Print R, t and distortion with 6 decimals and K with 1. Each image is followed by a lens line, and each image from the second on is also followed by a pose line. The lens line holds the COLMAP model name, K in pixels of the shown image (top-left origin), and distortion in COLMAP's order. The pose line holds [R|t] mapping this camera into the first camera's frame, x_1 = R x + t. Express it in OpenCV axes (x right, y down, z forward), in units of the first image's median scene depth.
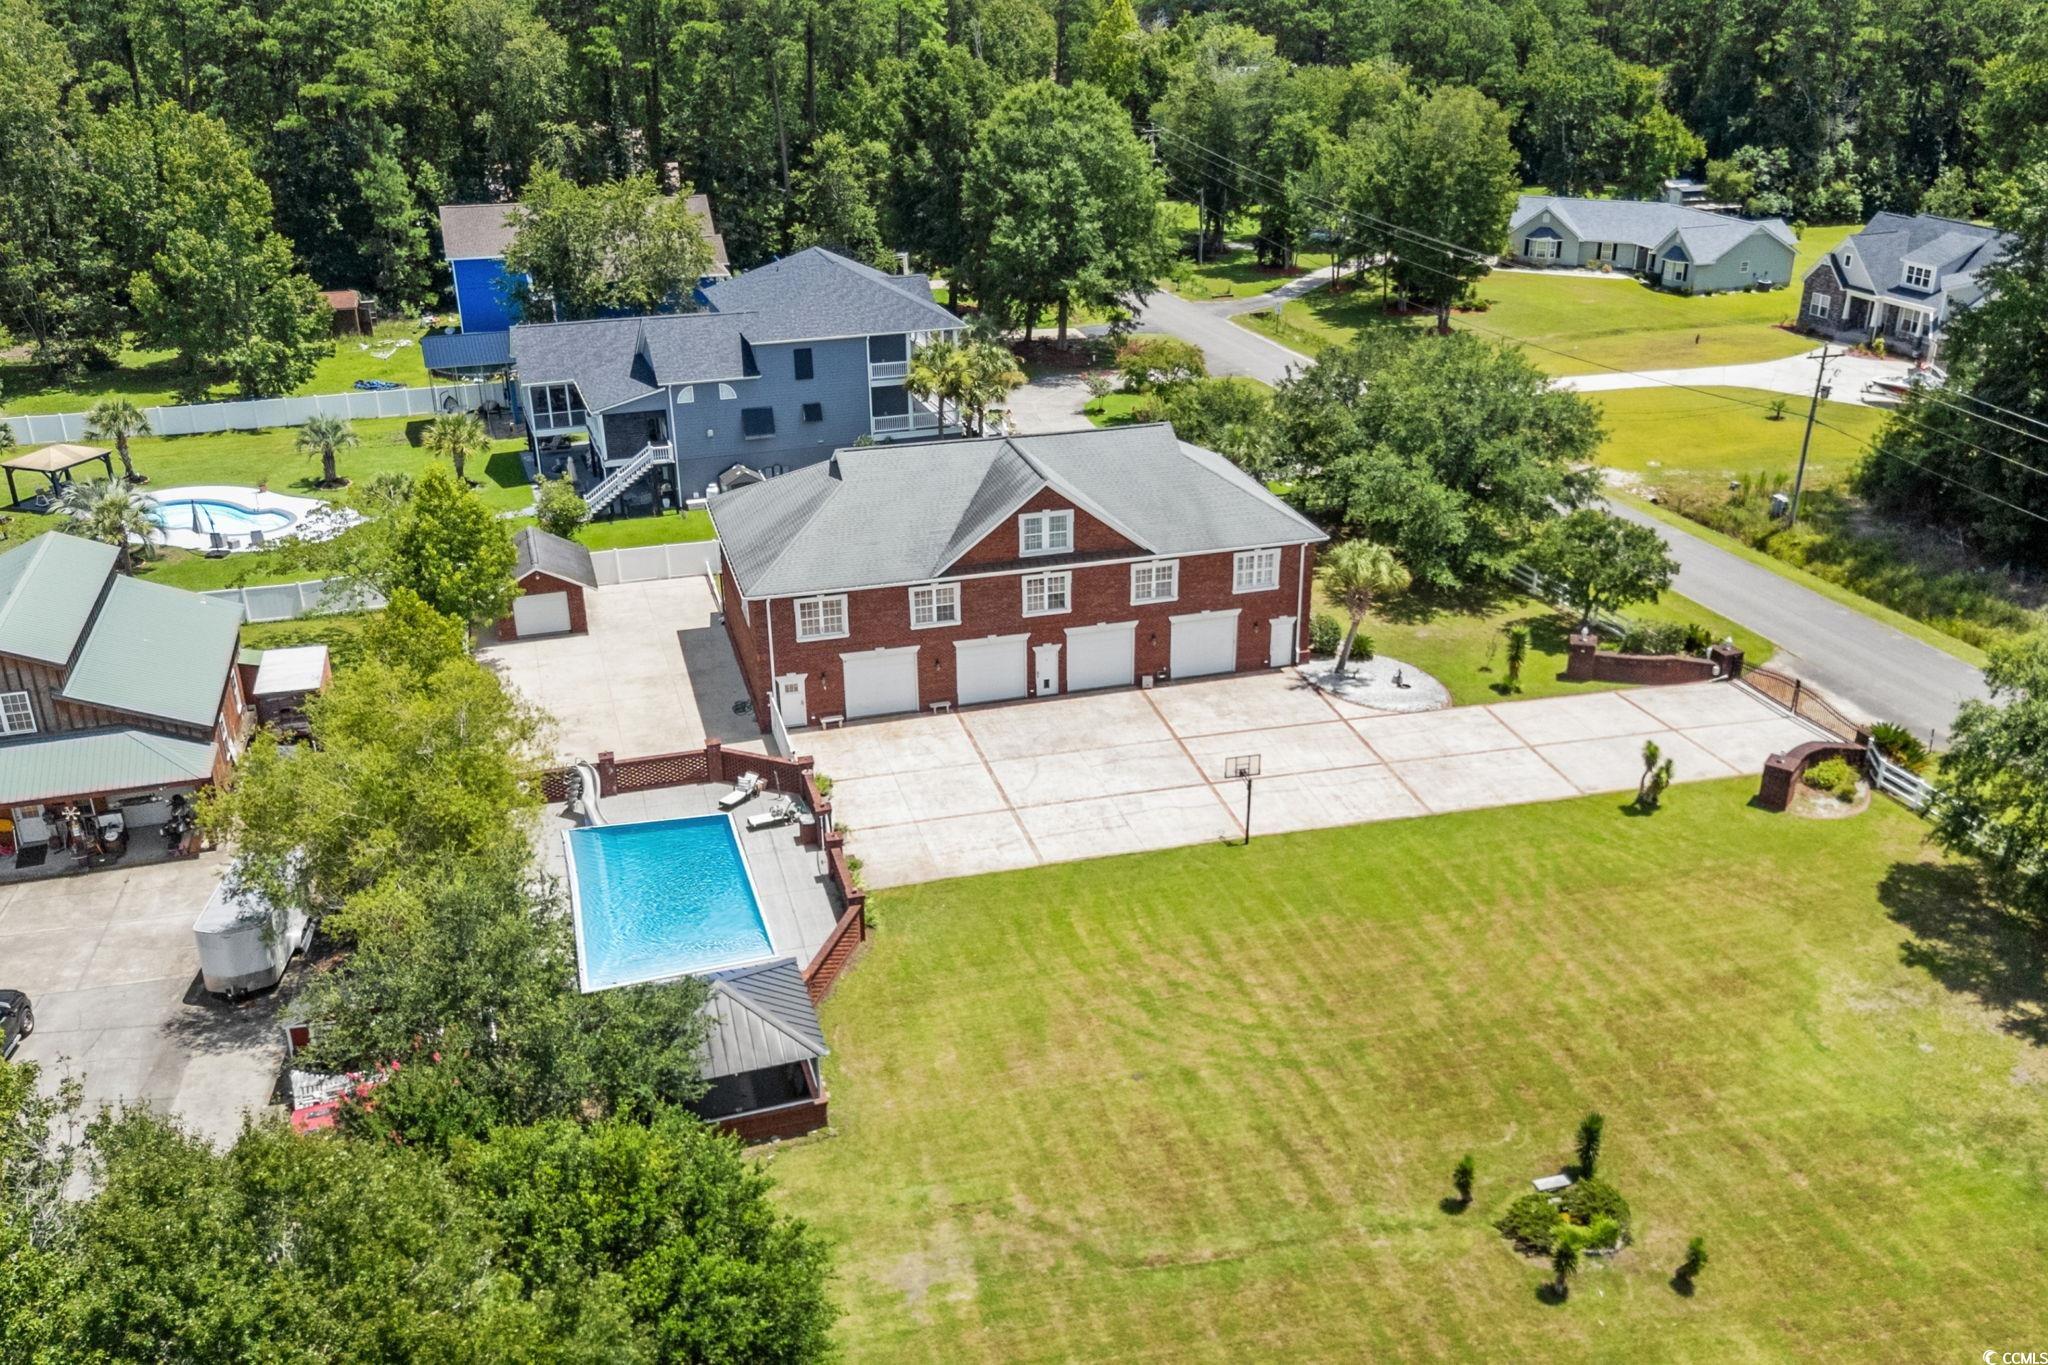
lens RADIAL K [[1695.8, 0, 1086.4], [0, 1695.8, 682.5], [0, 0, 1]] dist [0.094242, 0.001735]
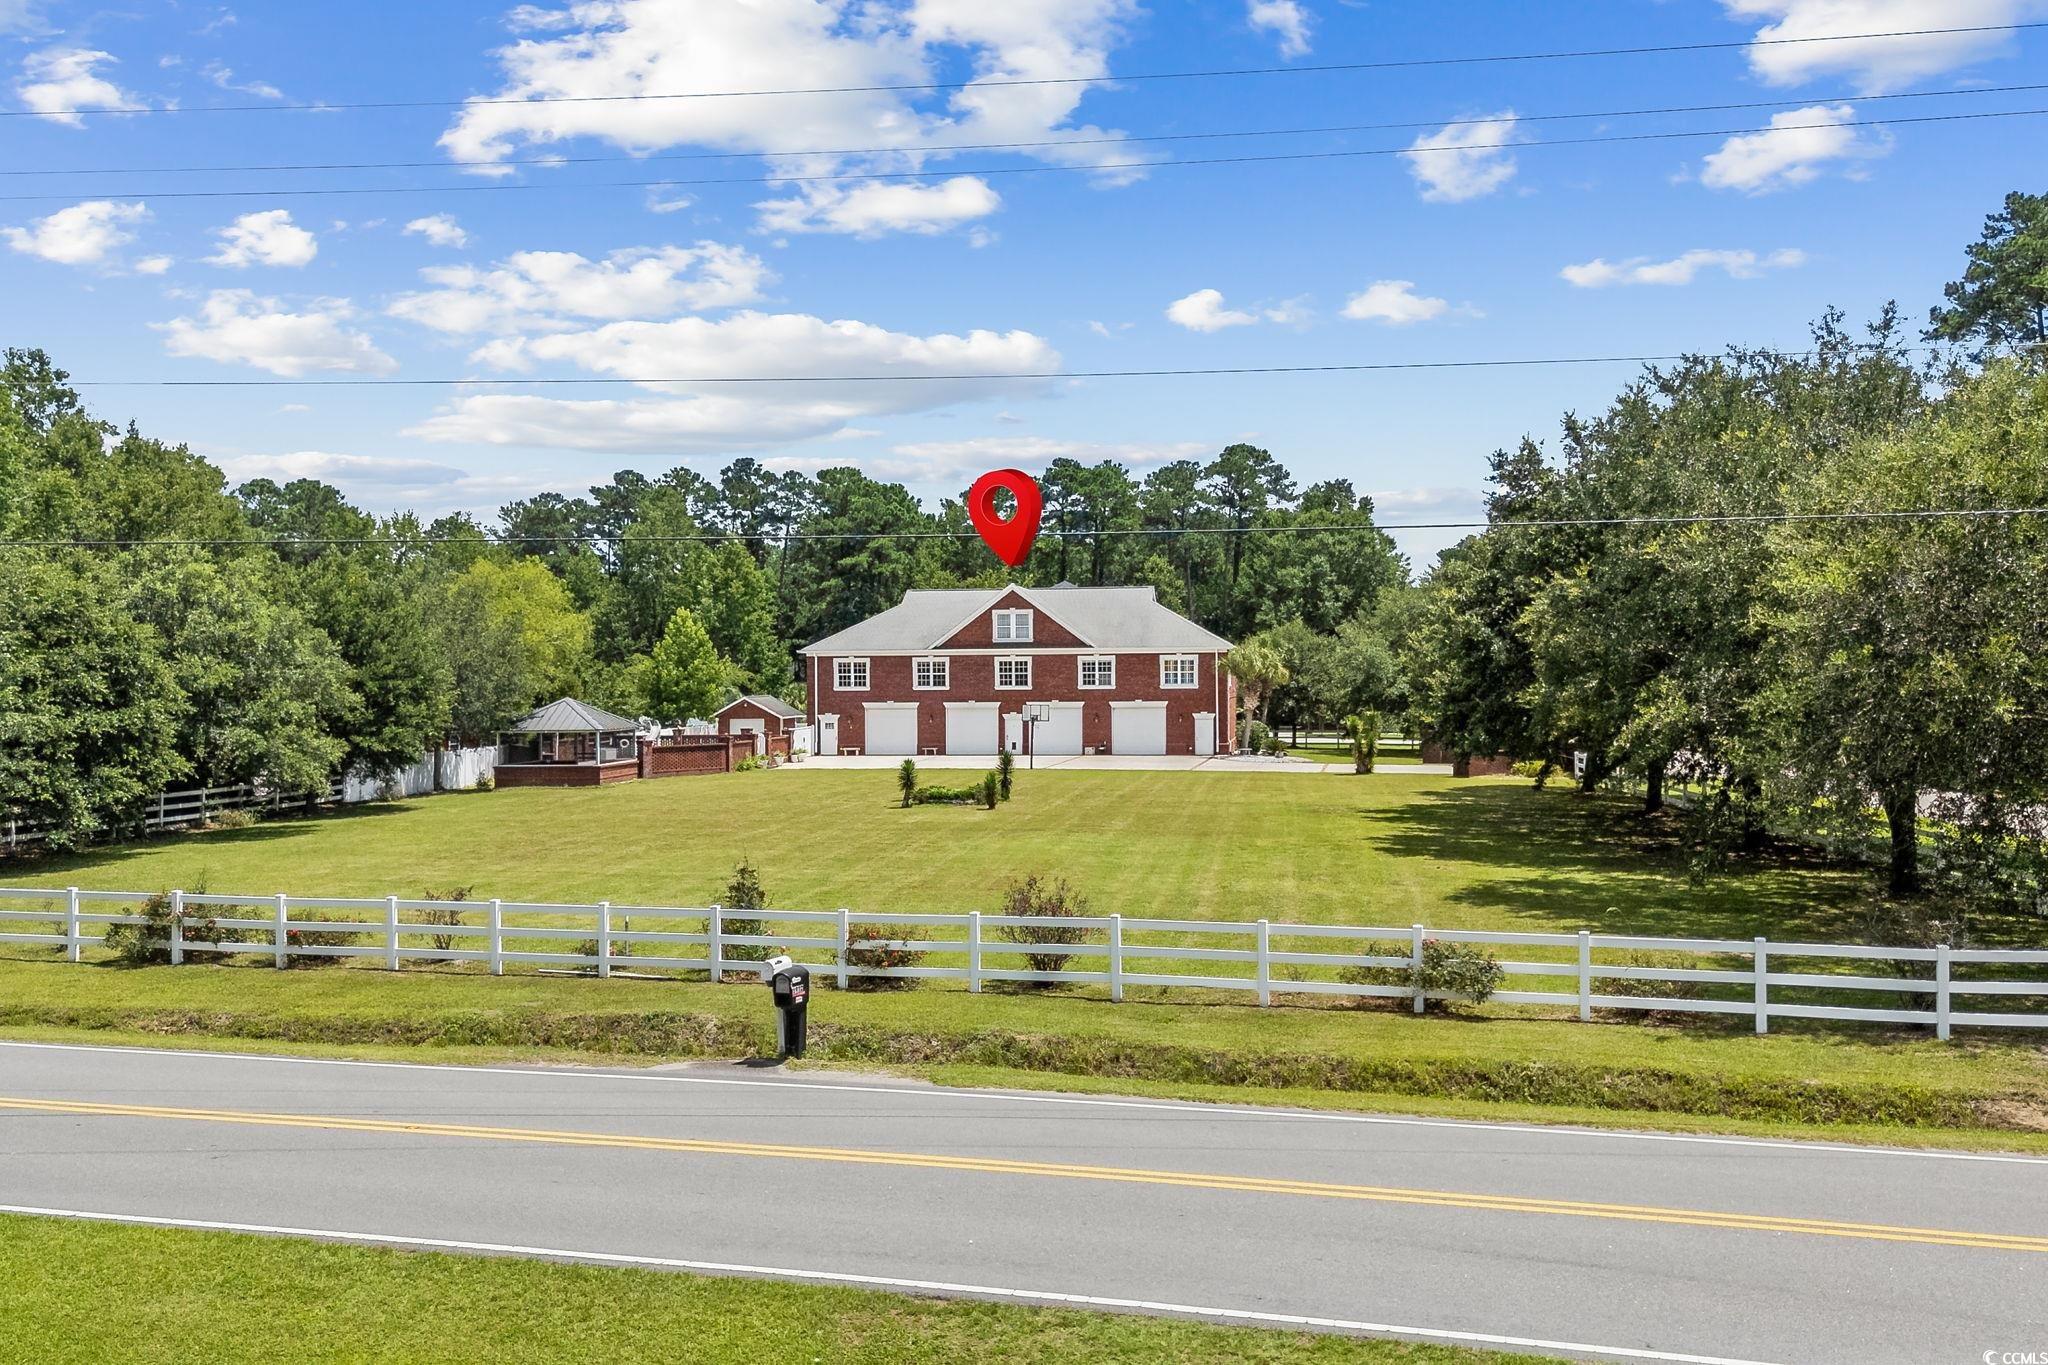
lens RADIAL K [[1695.8, 0, 1086.4], [0, 1695.8, 682.5], [0, 0, 1]] dist [0.094242, 0.001735]
pose [[0.911197, -0.006771, -0.411915, 0.586725], [-0.158111, 0.917547, -0.364839, 0.439213], [0.380422, 0.397569, 0.834996, -0.111569]]
